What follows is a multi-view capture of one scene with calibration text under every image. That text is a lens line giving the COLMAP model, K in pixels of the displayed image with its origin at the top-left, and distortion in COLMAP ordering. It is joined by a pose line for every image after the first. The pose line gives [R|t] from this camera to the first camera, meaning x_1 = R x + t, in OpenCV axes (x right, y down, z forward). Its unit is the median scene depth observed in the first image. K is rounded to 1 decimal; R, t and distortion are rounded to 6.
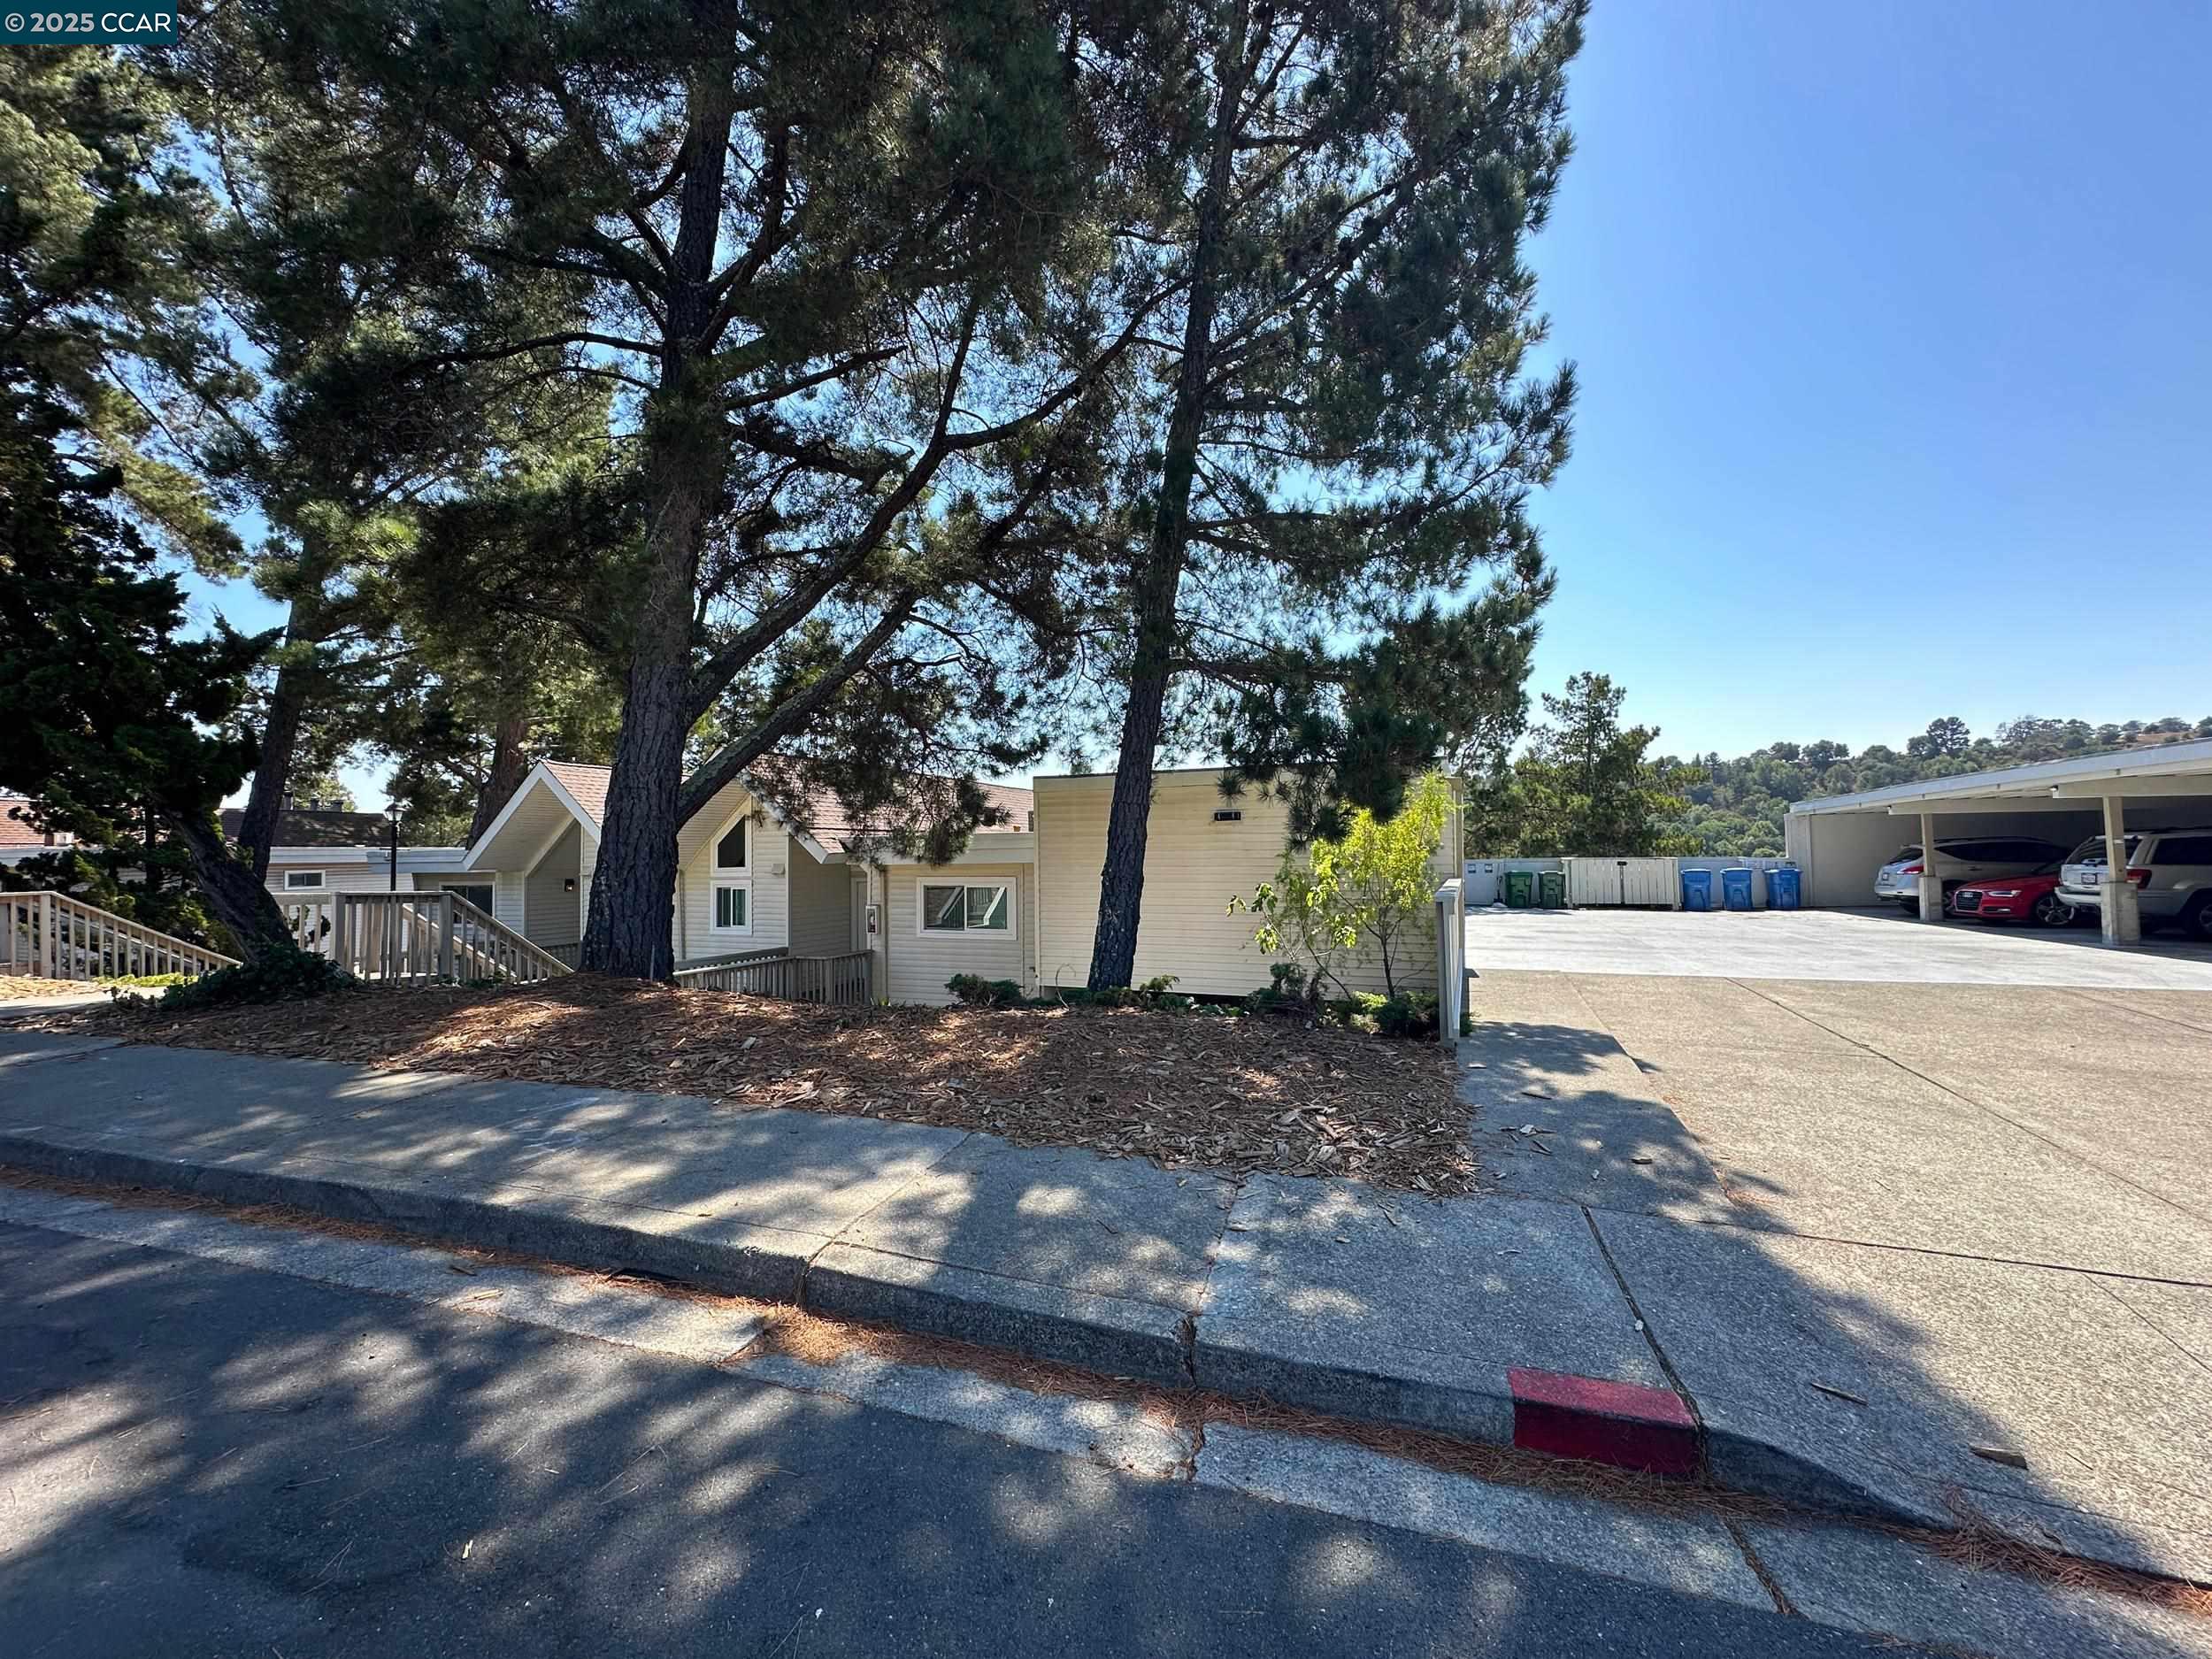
lens RADIAL K [[906.8, 0, 1106.0], [0, 906.8, 829.5], [0, 0, 1]] dist [-0.001325, -0.000218]
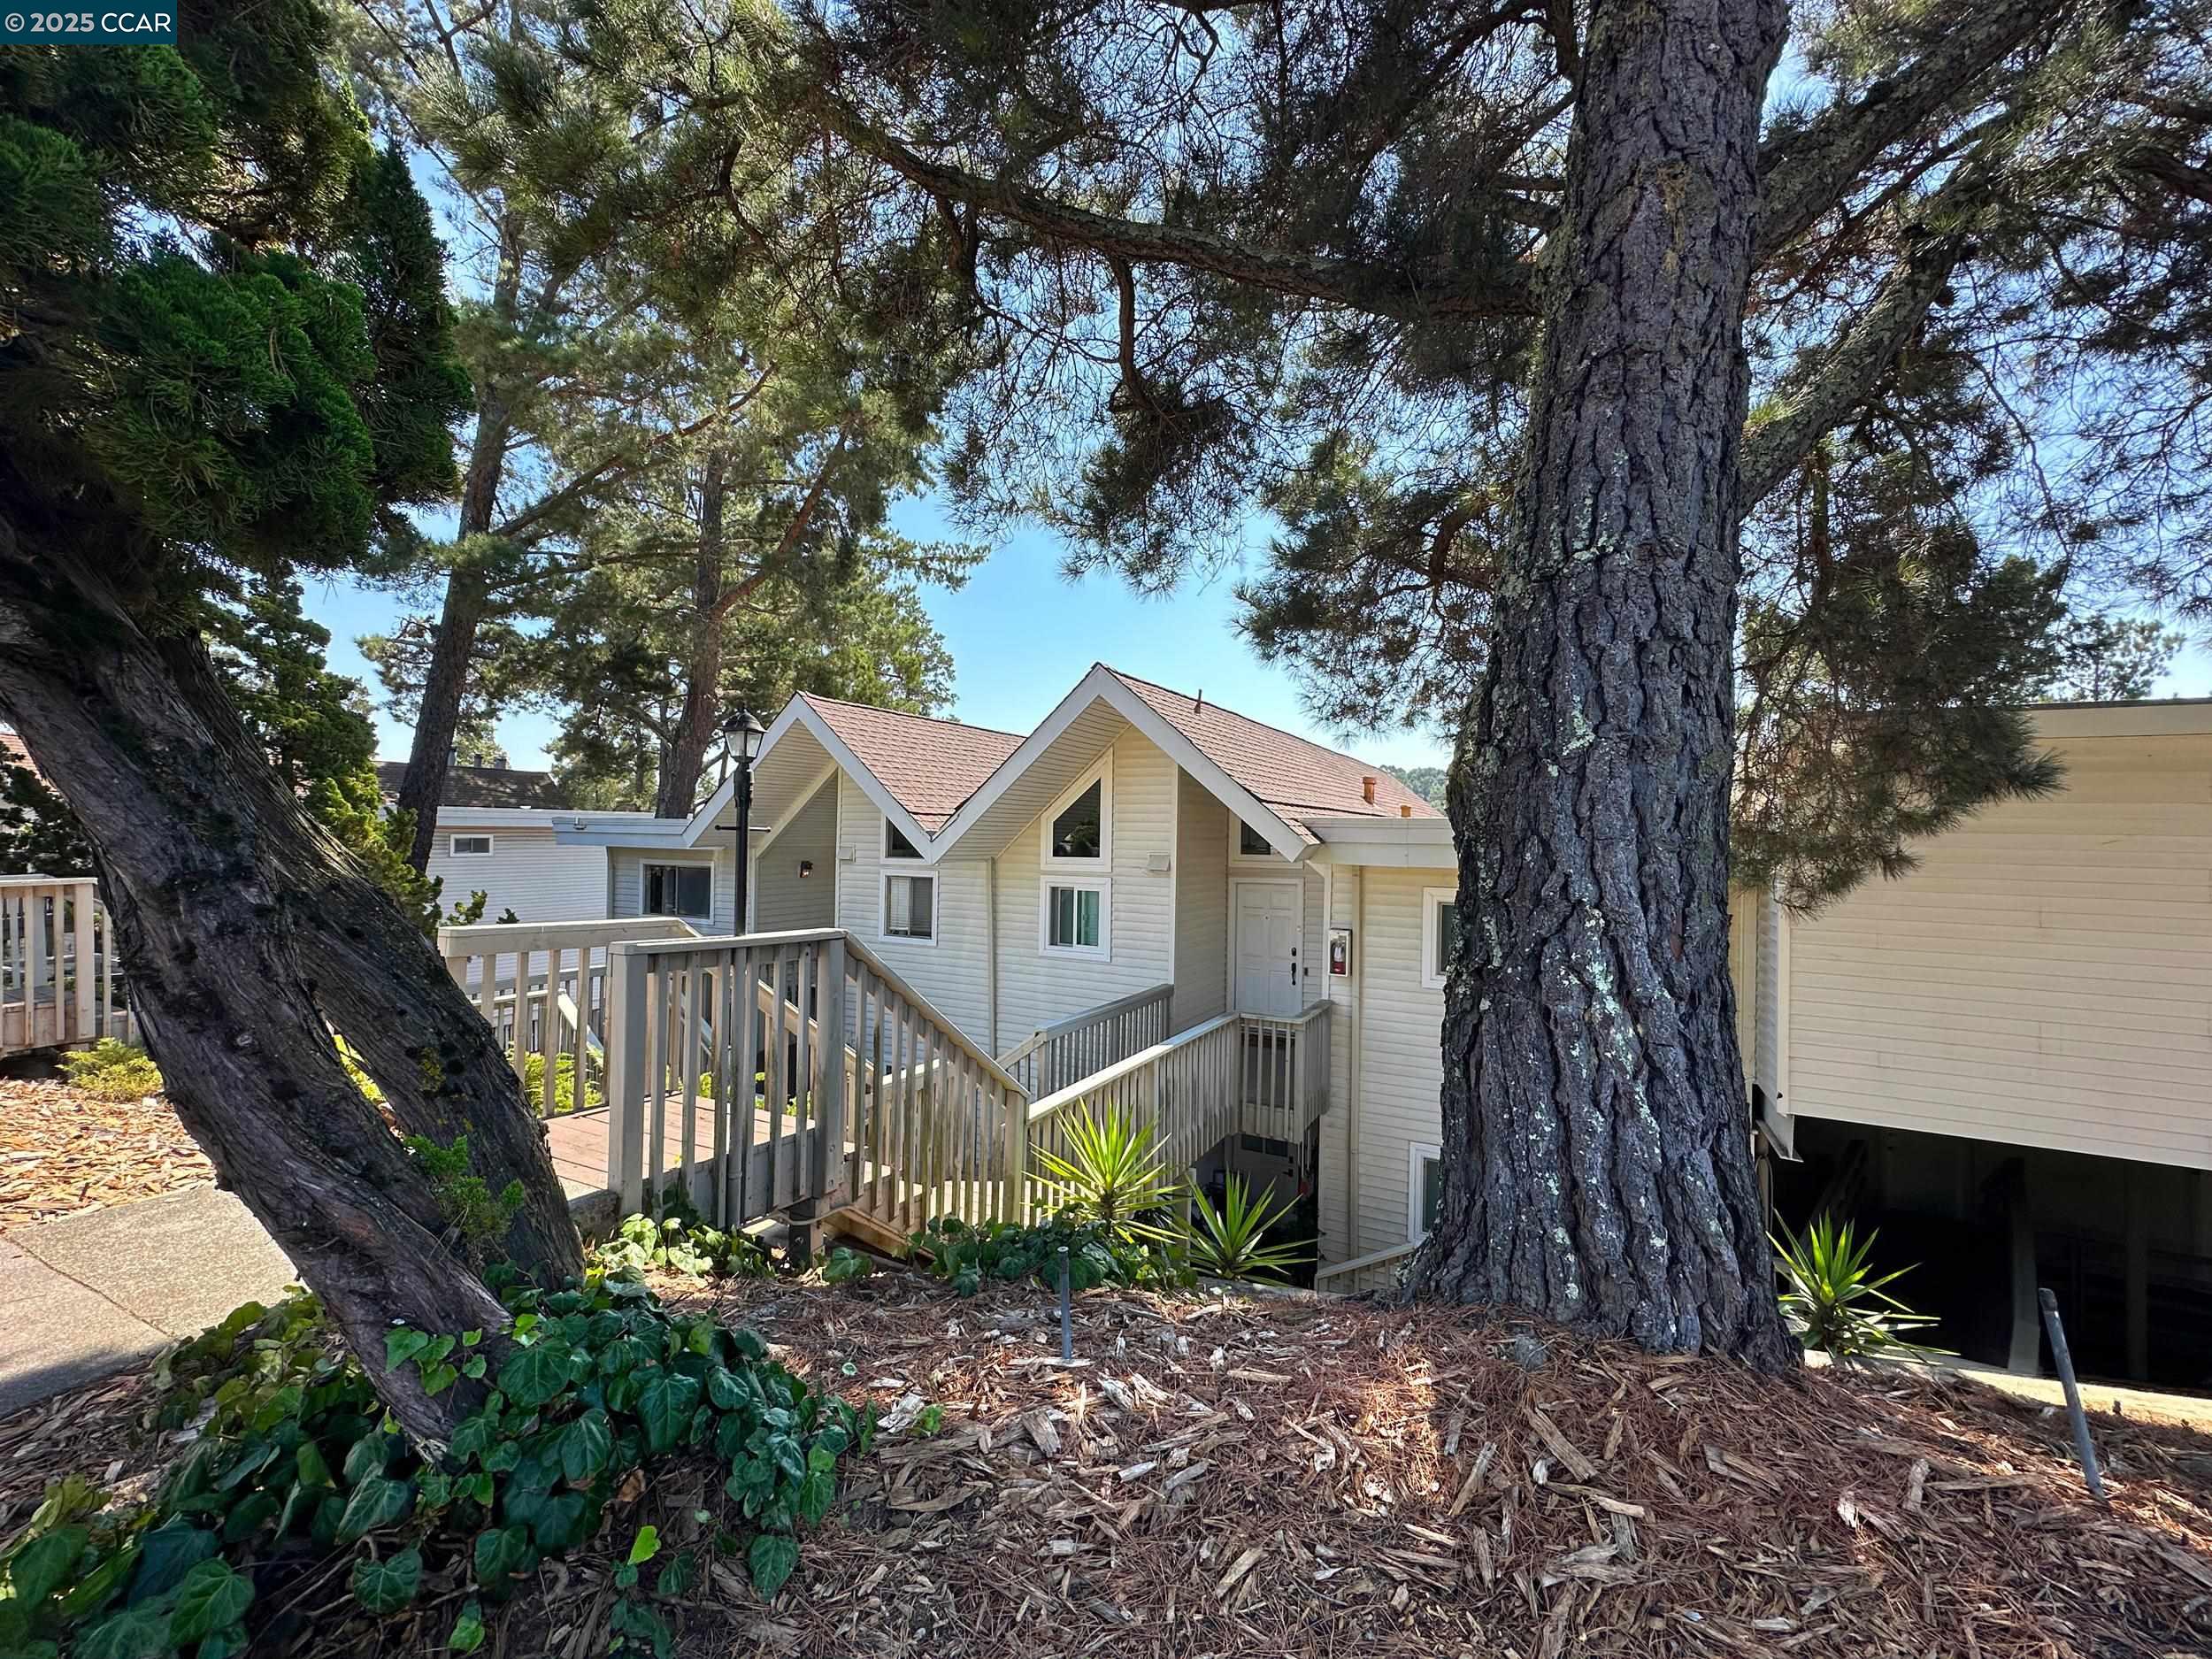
lens RADIAL K [[967.0, 0, 1140.9], [0, 967.0, 833.6], [0, 0, 1]] dist [0.000504, 0.000104]
pose [[0.993179, 0.029977, -0.112683, -0.288803], [-0.027041, 0.999256, 0.027498, 0.003857], [0.113423, -0.024264, 0.993250, 0.306510]]
